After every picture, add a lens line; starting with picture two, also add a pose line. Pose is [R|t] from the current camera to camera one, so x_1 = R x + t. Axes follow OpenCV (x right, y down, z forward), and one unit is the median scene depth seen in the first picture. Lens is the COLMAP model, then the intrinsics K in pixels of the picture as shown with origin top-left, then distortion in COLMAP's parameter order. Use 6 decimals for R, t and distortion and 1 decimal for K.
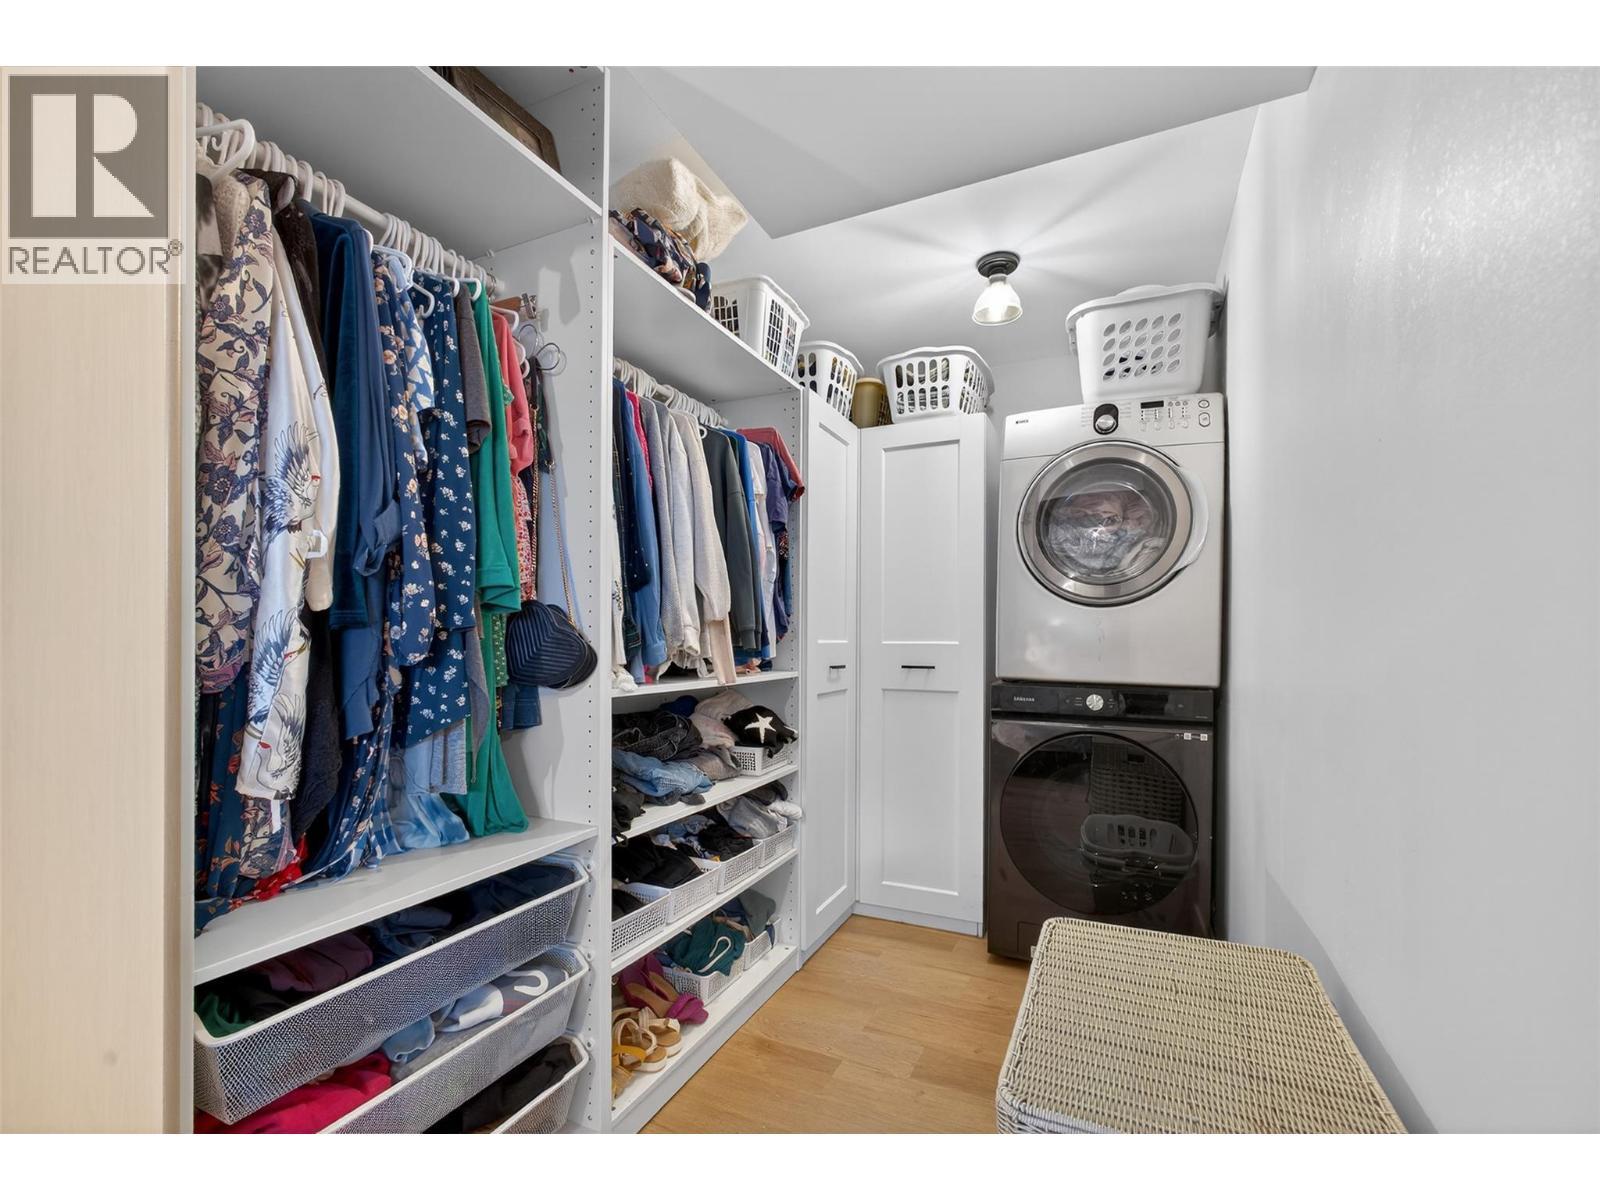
lens RADIAL K [[692.8, 0, 809.1], [0, 692.8, 632.8], [0, 0, 1]] dist [-0.002410, 0.001658]
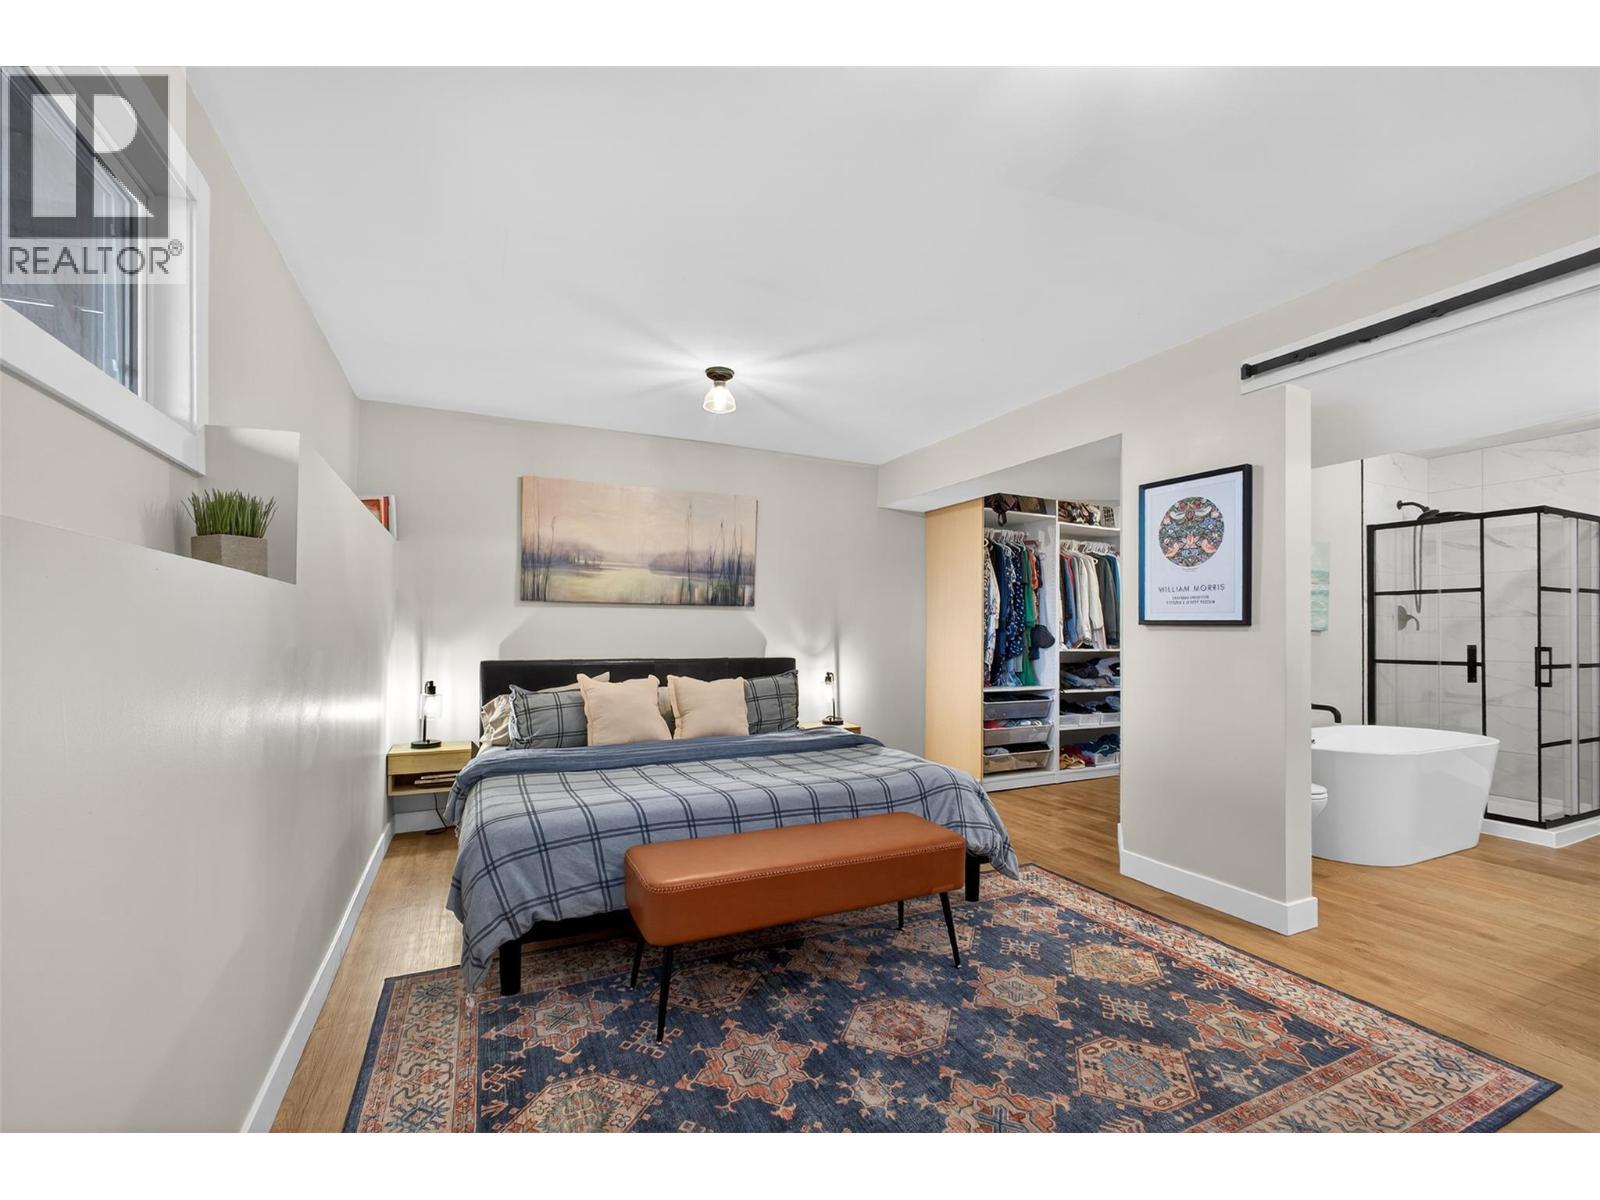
lens RADIAL K [[692.8, 0, 795.8], [0, 692.8, 617.1], [0, 0, 1]] dist [-0.002410, 0.001658]
pose [[0.768026, -0.004521, -0.640403, 0.942631], [-0.002167, 0.999951, -0.009658, -0.043705], [0.640415, 0.008805, 0.767979, -2.566270]]
